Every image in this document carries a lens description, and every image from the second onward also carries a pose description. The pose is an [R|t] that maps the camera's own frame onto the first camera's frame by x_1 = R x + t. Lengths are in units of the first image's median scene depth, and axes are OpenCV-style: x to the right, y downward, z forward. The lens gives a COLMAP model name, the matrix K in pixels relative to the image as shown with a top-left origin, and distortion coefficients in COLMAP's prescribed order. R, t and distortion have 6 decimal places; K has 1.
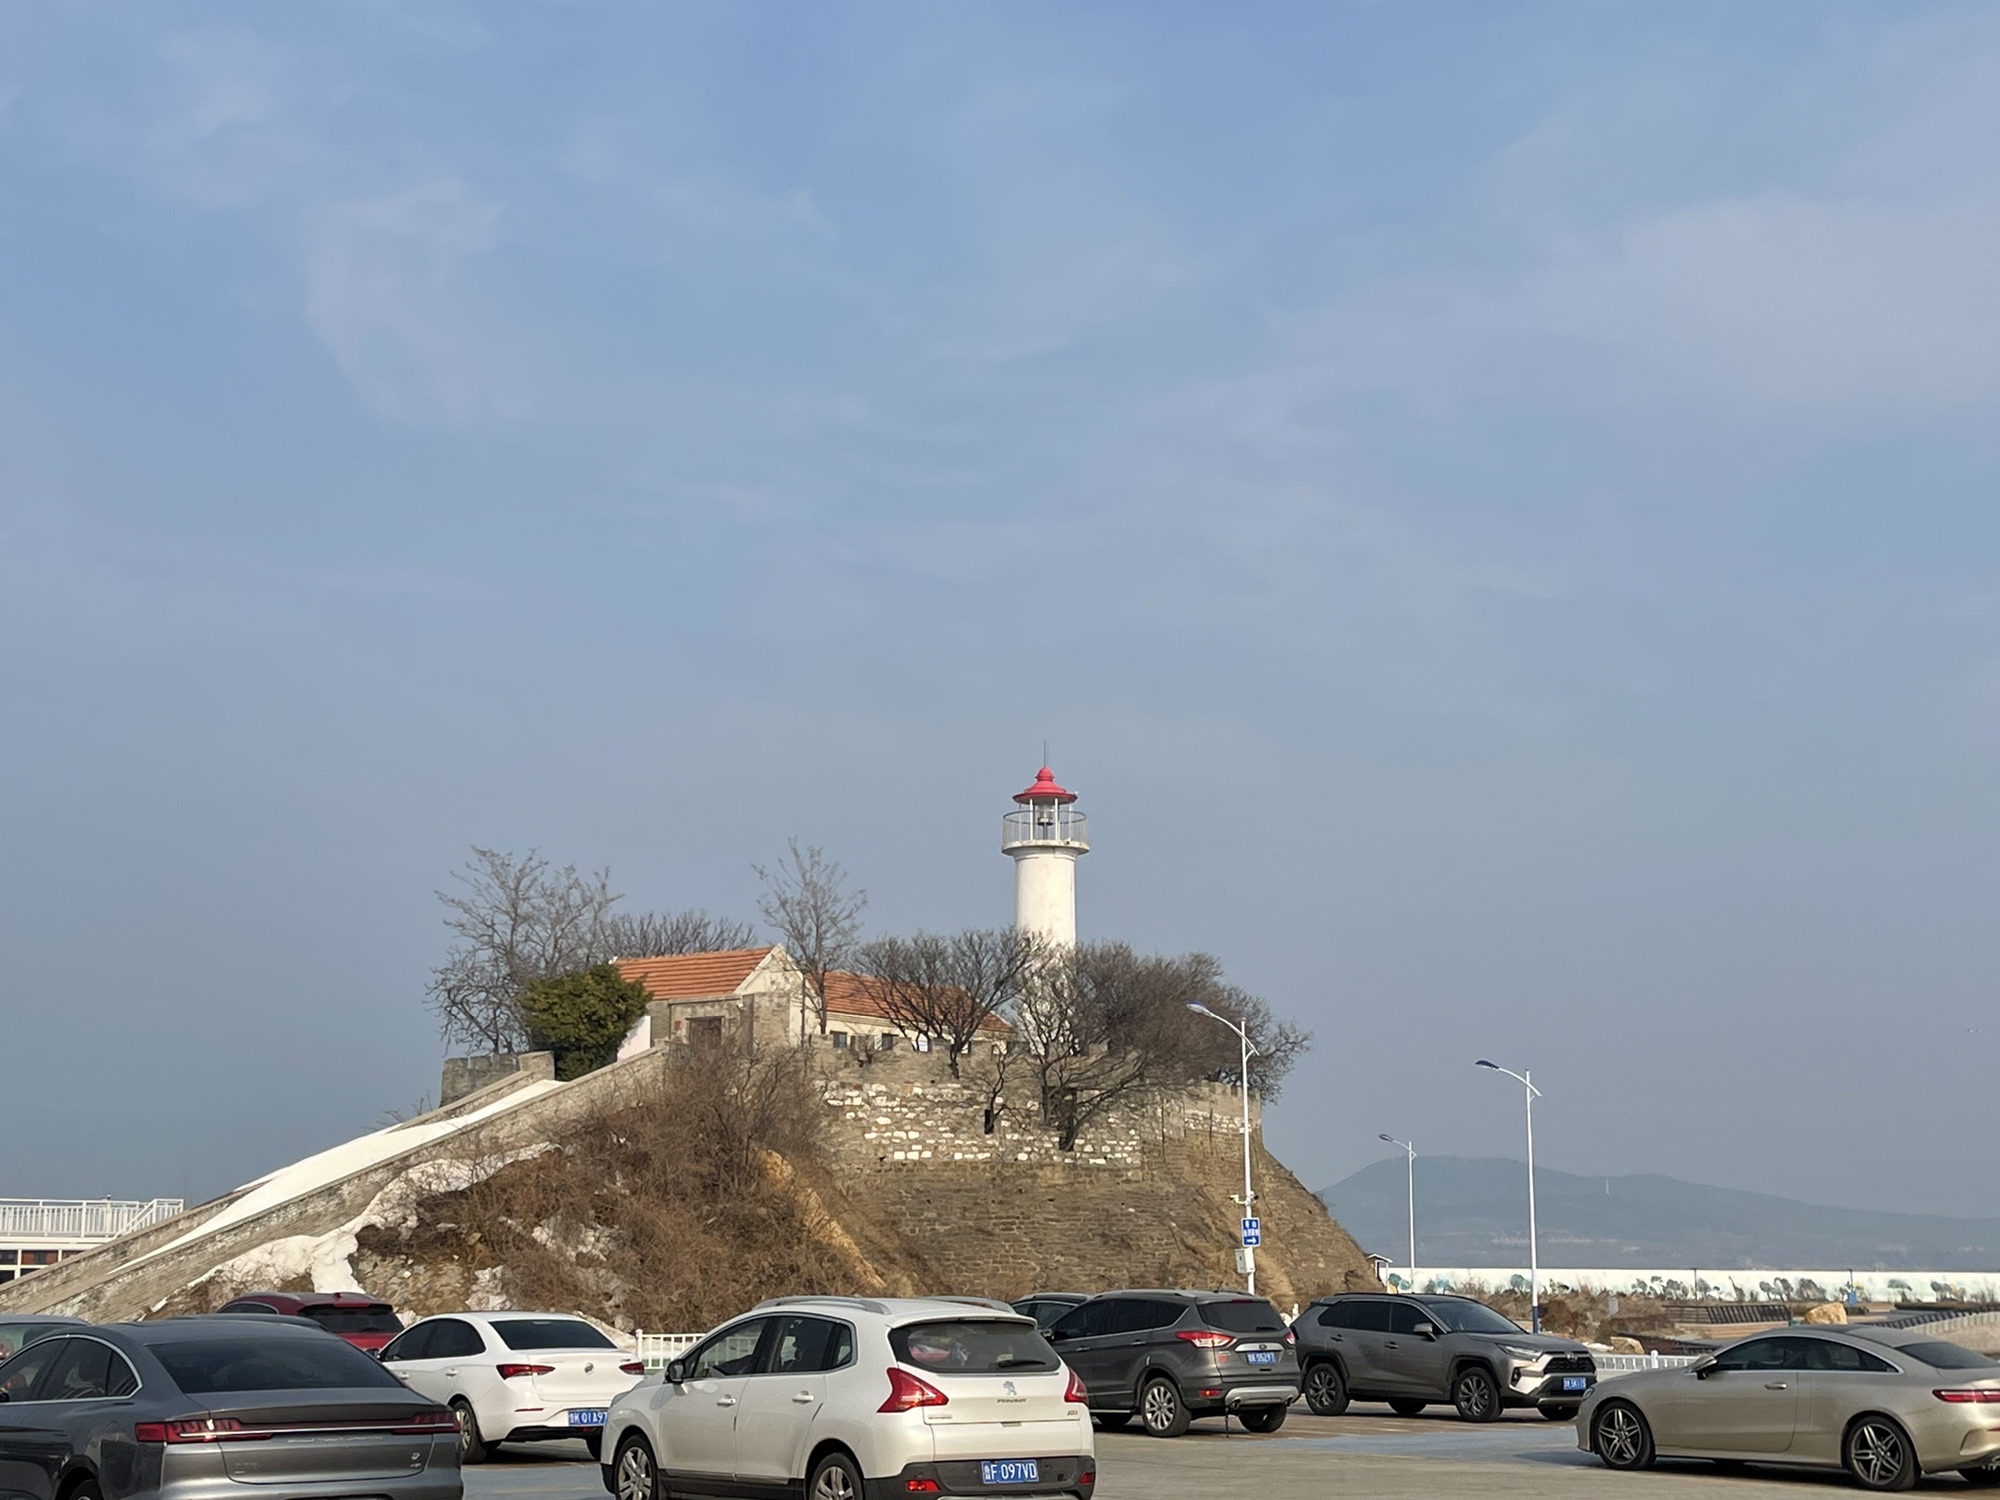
lens RADIAL K [[2703.4, 0, 990.4], [0, 2703.4, 744.3], [0, 0, 1]] dist [0.102043, 0.000000]
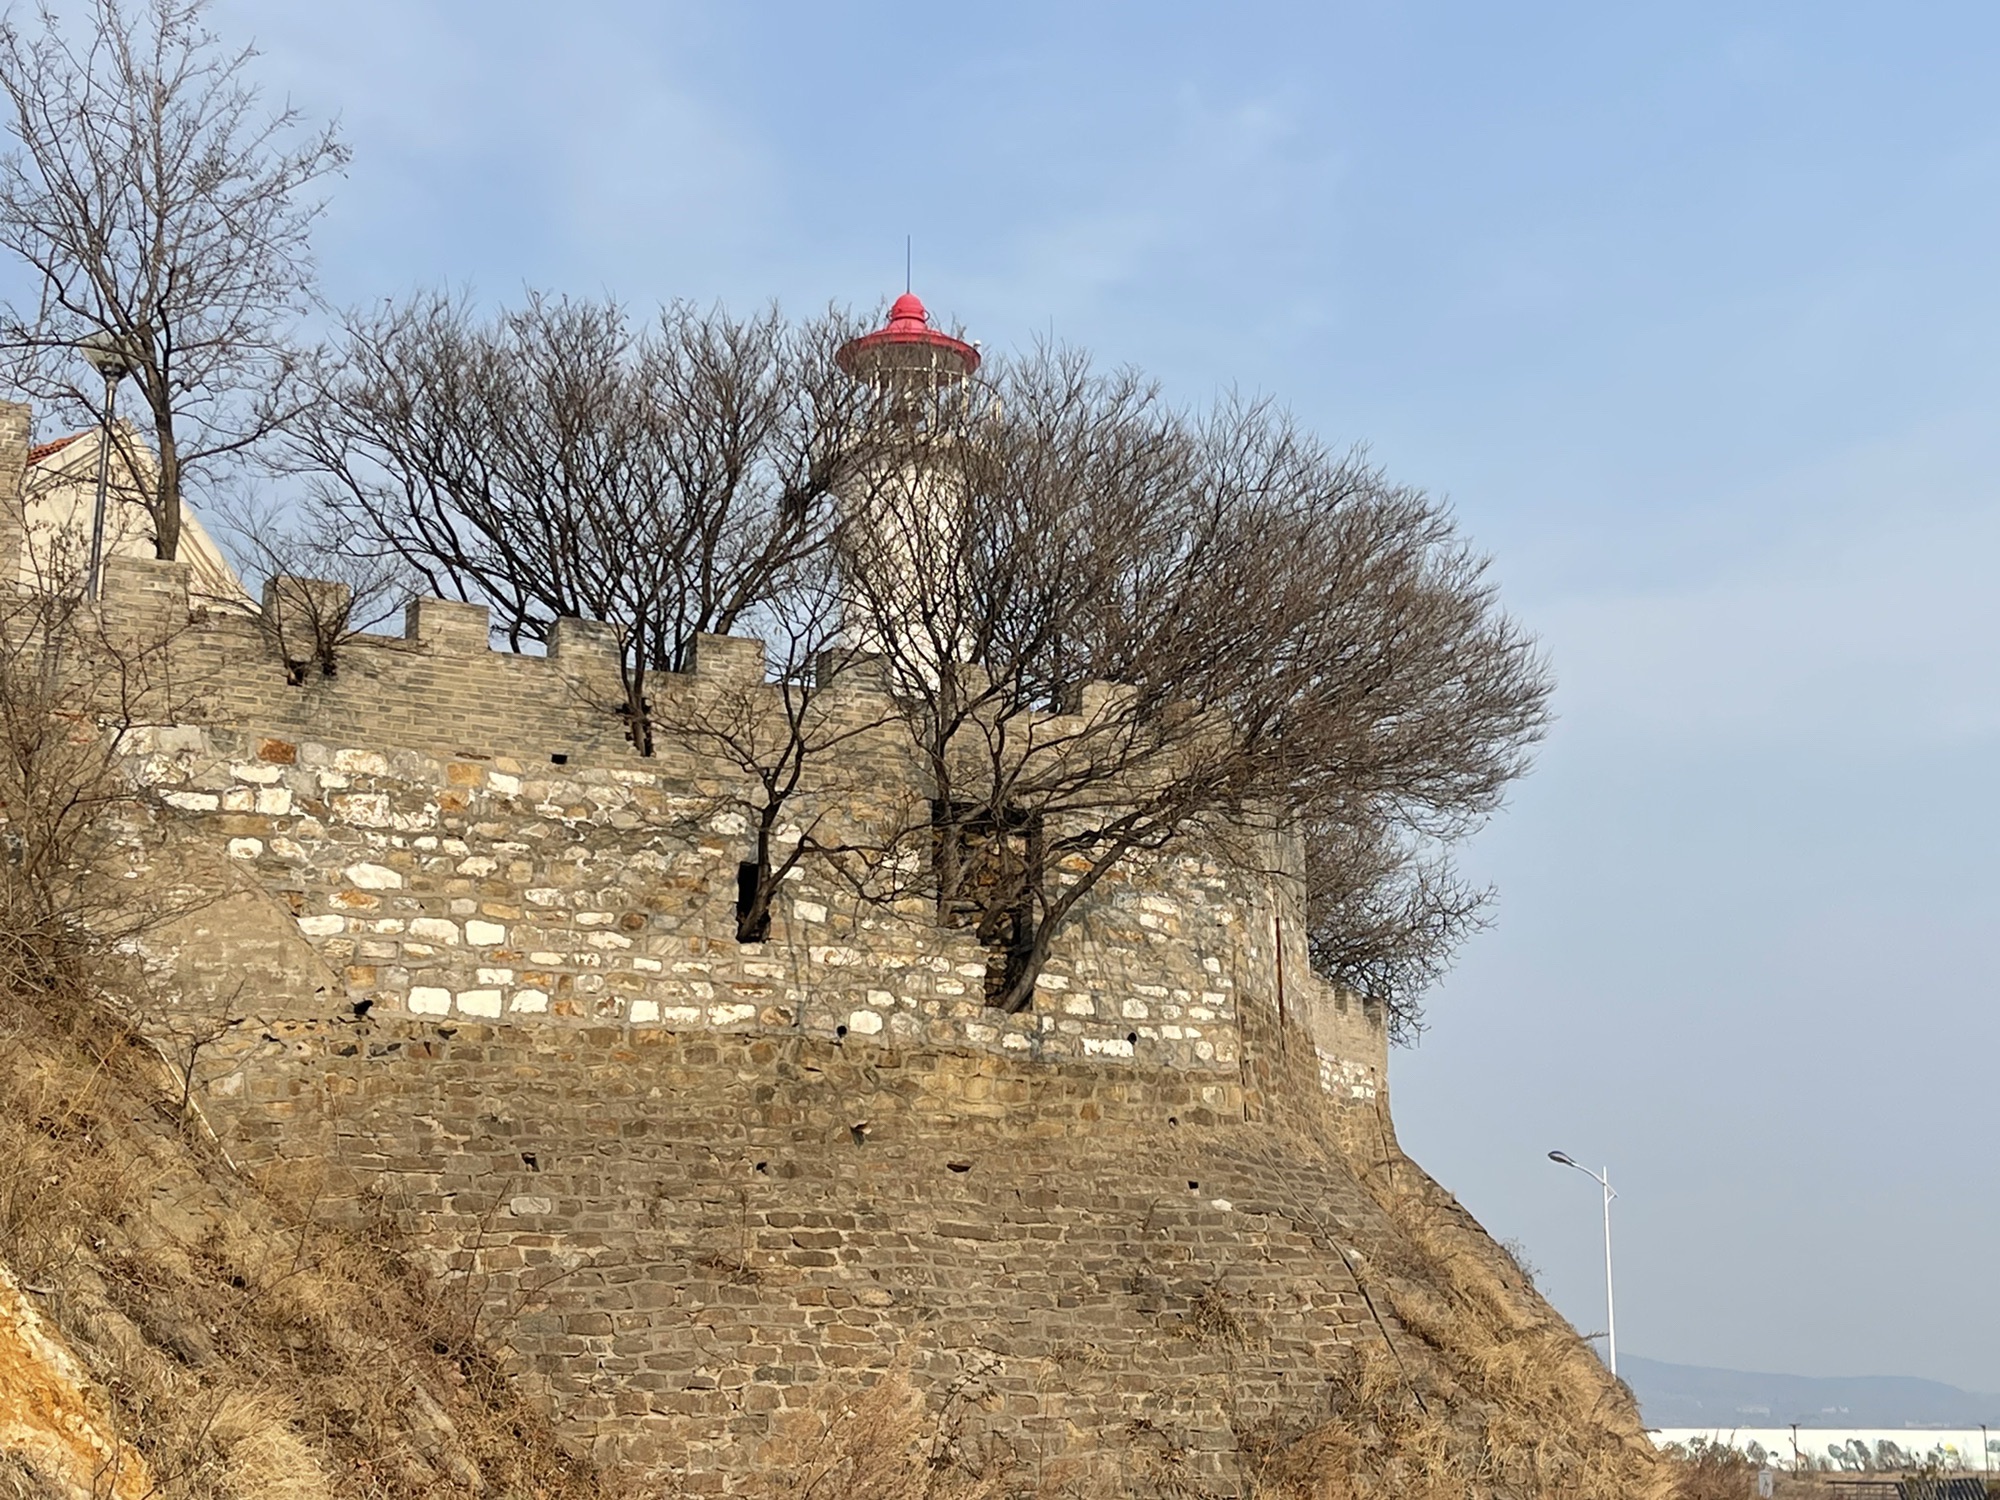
lens RADIAL K [[2927.9, 0, 1011.1], [0, 2927.9, 753.1], [0, 0, 1]] dist [0.111805, 0.000000]
pose [[0.997453, 0.010509, 0.070545, 0.004884], [-0.007884, 0.999270, -0.037387, 0.135074], [-0.070886, 0.036735, 0.996808, 0.679419]]
